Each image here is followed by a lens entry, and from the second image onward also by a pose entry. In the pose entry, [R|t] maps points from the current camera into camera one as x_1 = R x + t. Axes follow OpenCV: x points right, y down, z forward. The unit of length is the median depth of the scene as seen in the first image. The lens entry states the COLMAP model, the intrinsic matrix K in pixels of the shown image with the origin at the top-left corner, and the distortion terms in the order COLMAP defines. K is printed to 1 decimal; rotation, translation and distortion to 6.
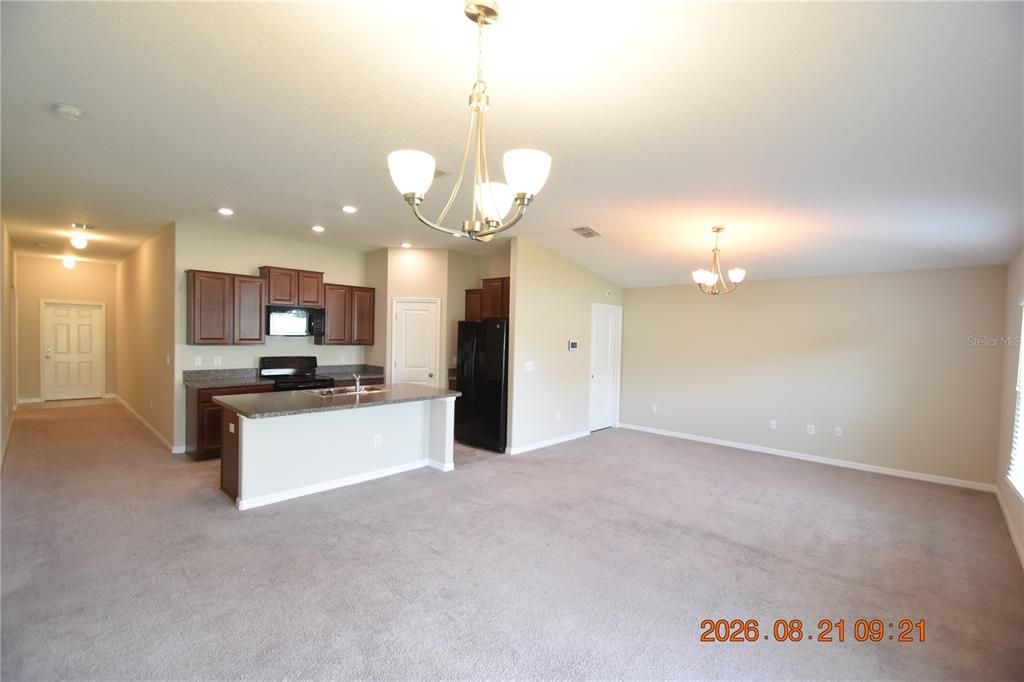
lens RADIAL K [[439.5, 0, 505.8], [0, 439.5, 346.6], [0, 0, 1]] dist [-0.002225, -0.000666]
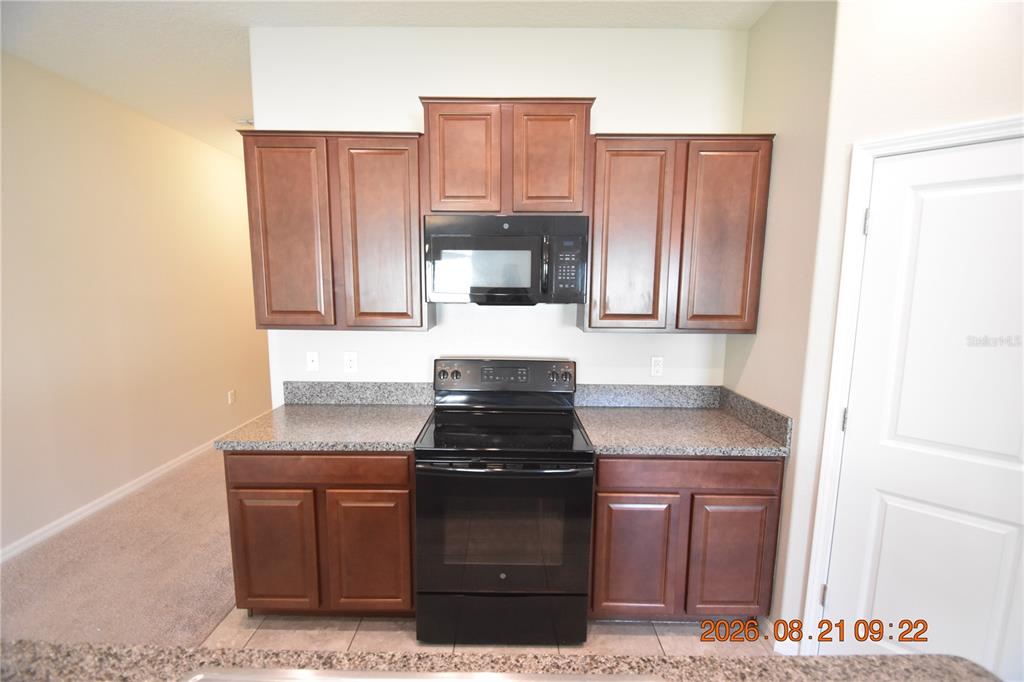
lens RADIAL K [[439.5, 0, 505.8], [0, 439.5, 346.6], [0, 0, 1]] dist [-0.002225, -0.000666]
pose [[0.676620, 0.081025, -0.731861, -0.212104], [-0.014731, 0.995218, 0.096562, -0.023205], [0.736185, -0.054555, 0.674578, 0.725536]]
